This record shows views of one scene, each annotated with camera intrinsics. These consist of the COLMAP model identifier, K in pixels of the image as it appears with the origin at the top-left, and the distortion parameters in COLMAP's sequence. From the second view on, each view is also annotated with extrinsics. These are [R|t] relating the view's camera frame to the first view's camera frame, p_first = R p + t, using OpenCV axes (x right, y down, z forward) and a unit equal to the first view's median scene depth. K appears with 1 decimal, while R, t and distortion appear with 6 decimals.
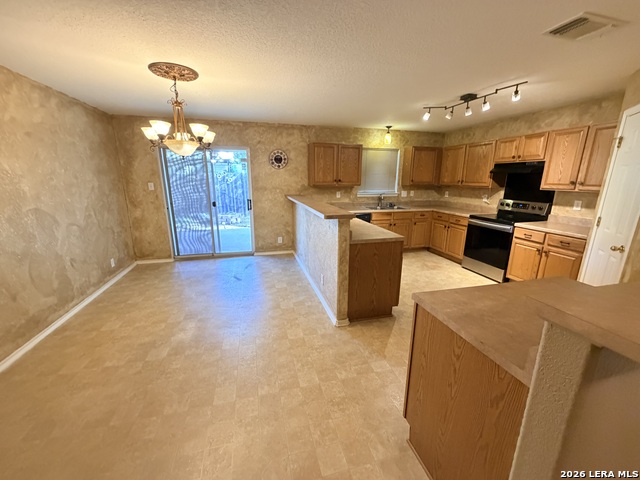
lens RADIAL K [[256.2, 0, 318.5], [0, 256.2, 240.2], [0, 0, 1]] dist [0.004169, -0.000270]
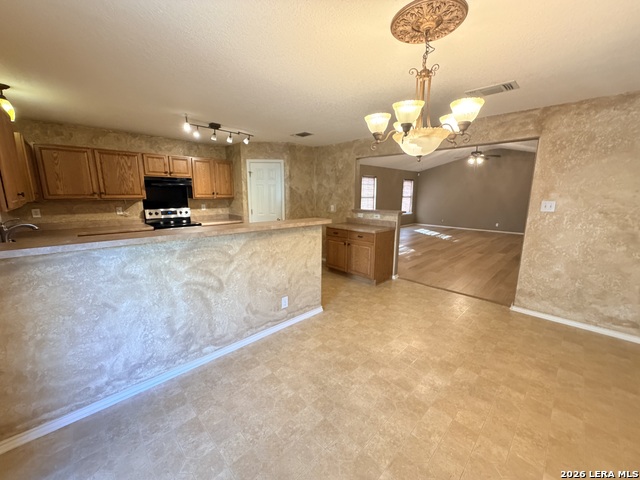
lens RADIAL K [[256.2, 0, 318.9], [0, 256.2, 239.3], [0, 0, 1]] dist [0.004169, -0.000270]
pose [[-0.495693, -0.163708, 0.852929, -0.549101], [0.200486, 0.933980, 0.295780, -0.209707], [-0.845041, 0.317616, -0.430147, 0.866336]]
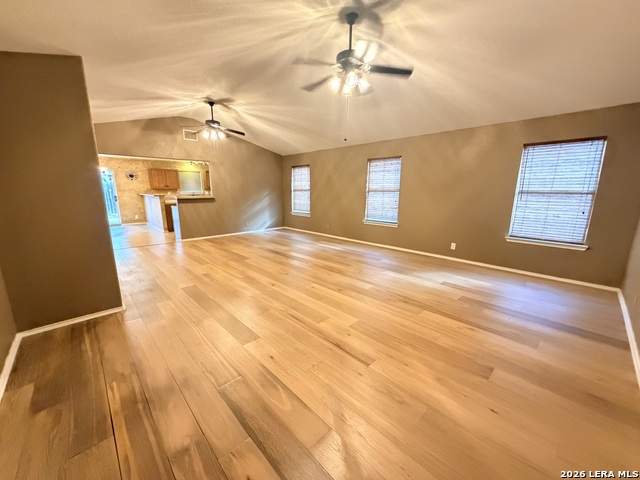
lens RADIAL K [[256.2, 0, 319.5], [0, 256.2, 240.6], [0, 0, 1]] dist [0.004169, -0.000270]
pose [[0.877585, -0.099542, 0.468973, 0.154722], [0.116293, 0.993192, -0.006808, 0.405867], [-0.465102, 0.060513, 0.883186, -1.551376]]
